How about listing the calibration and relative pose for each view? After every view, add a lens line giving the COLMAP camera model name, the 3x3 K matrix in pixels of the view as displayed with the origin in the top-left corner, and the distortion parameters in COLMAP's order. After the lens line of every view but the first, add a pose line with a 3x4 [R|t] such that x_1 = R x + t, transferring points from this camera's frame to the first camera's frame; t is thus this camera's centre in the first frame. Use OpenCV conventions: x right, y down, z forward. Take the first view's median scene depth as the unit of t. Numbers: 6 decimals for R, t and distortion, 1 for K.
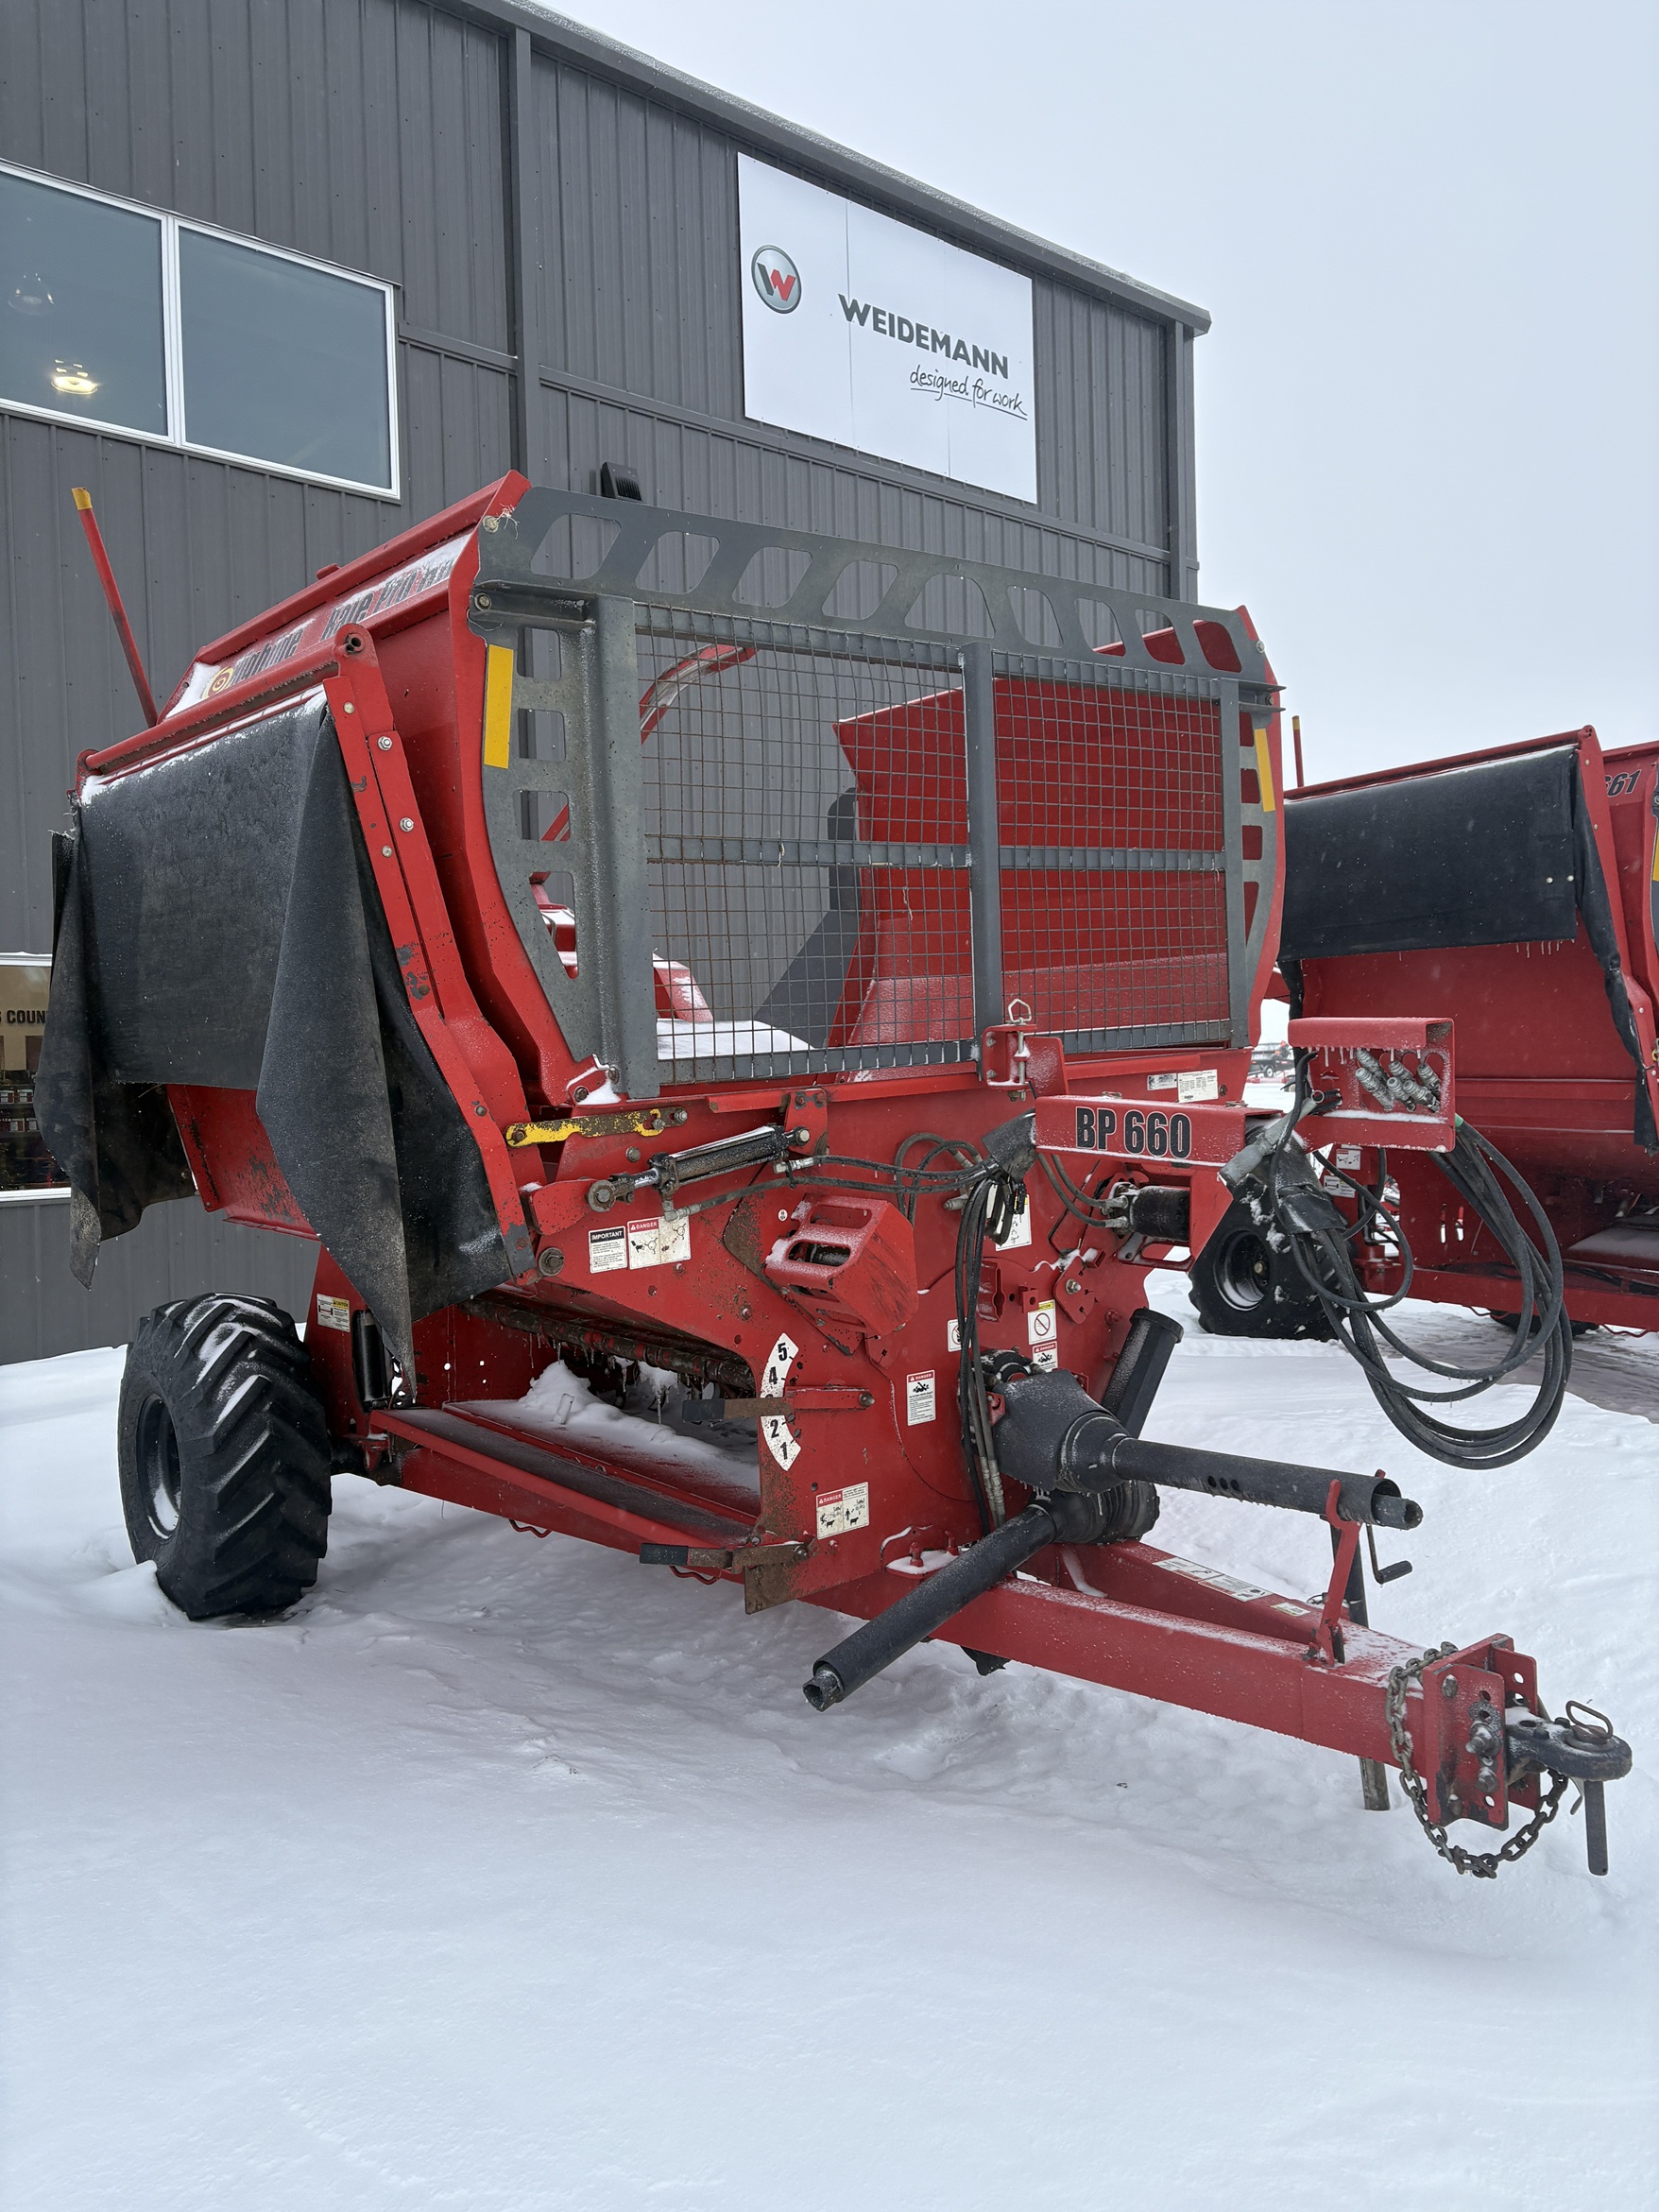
lens RADIAL K [[1648.0, 0, 829.5], [0, 1648.0, 1106.0], [0, 0, 1]] dist [-0.004964, -0.002596]
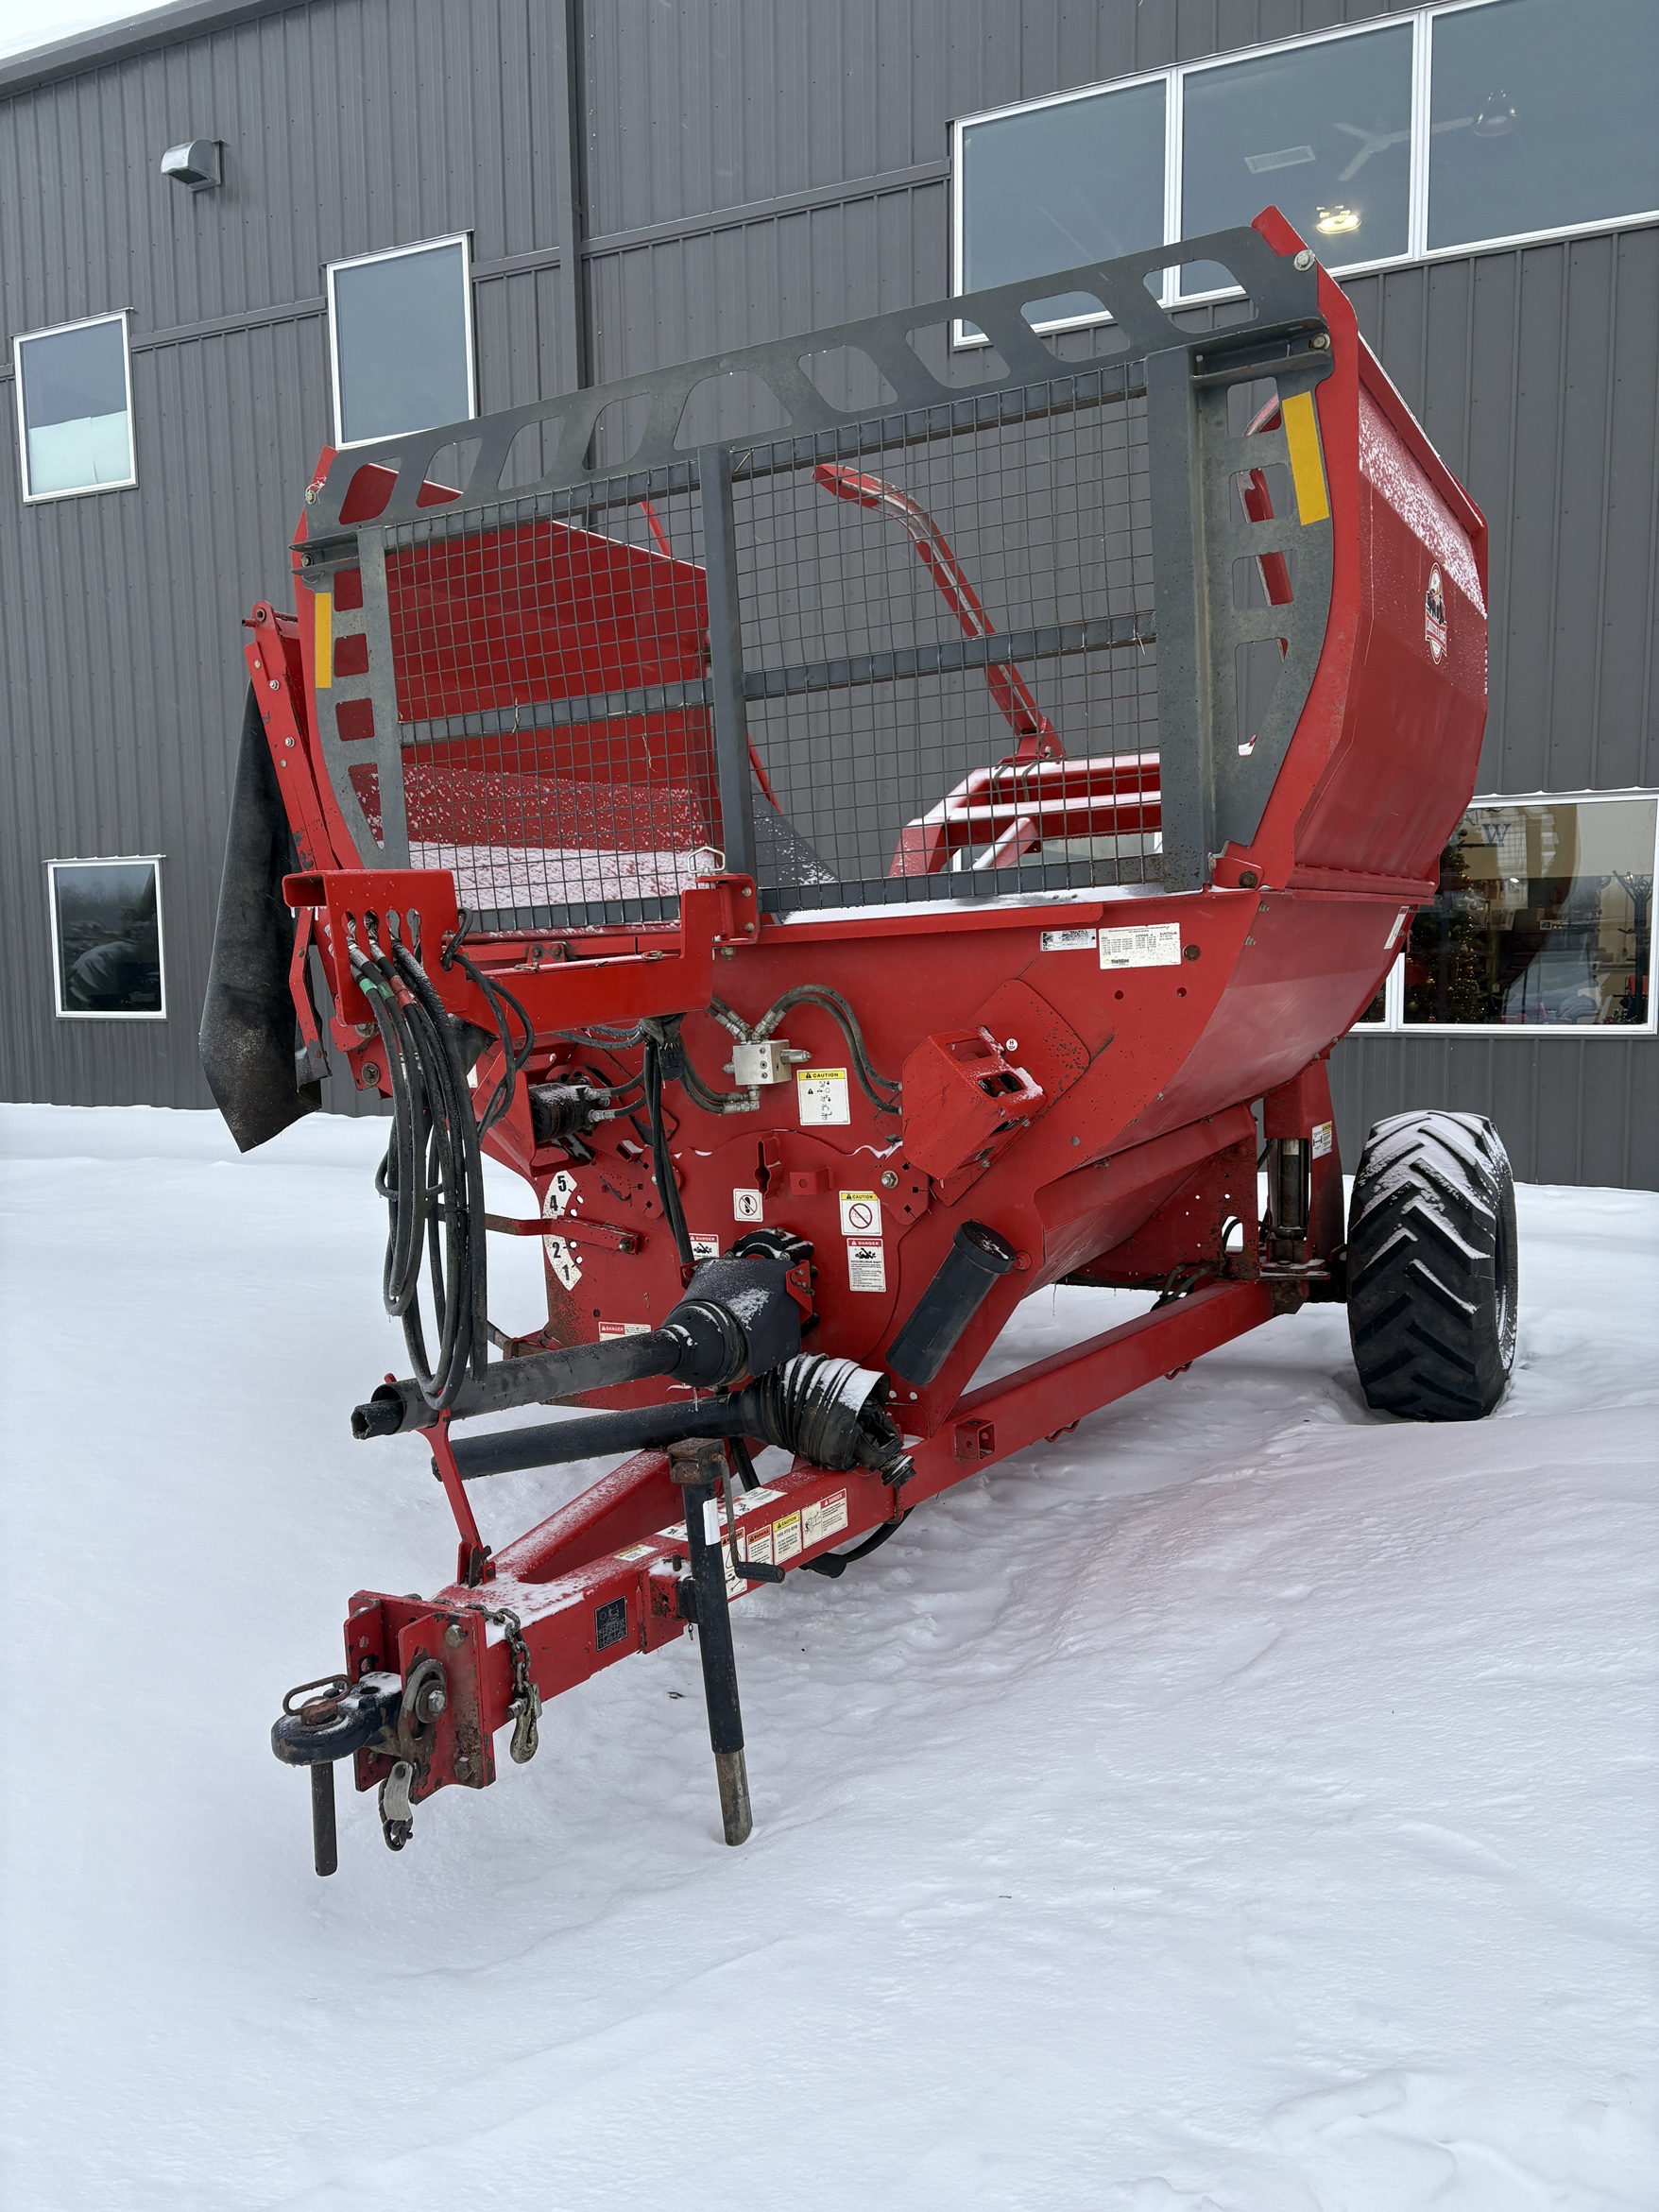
lens RADIAL K [[1654.0, 0, 816.0], [0, 1654.0, 1139.3], [0, 0, 1]] dist [0.062287, -0.051763]
pose [[0.419636, 0.116180, -0.900226, 0.913841], [-0.019240, 0.992690, 0.119144, -0.013150], [0.907488, -0.032677, 0.418804, 0.610764]]
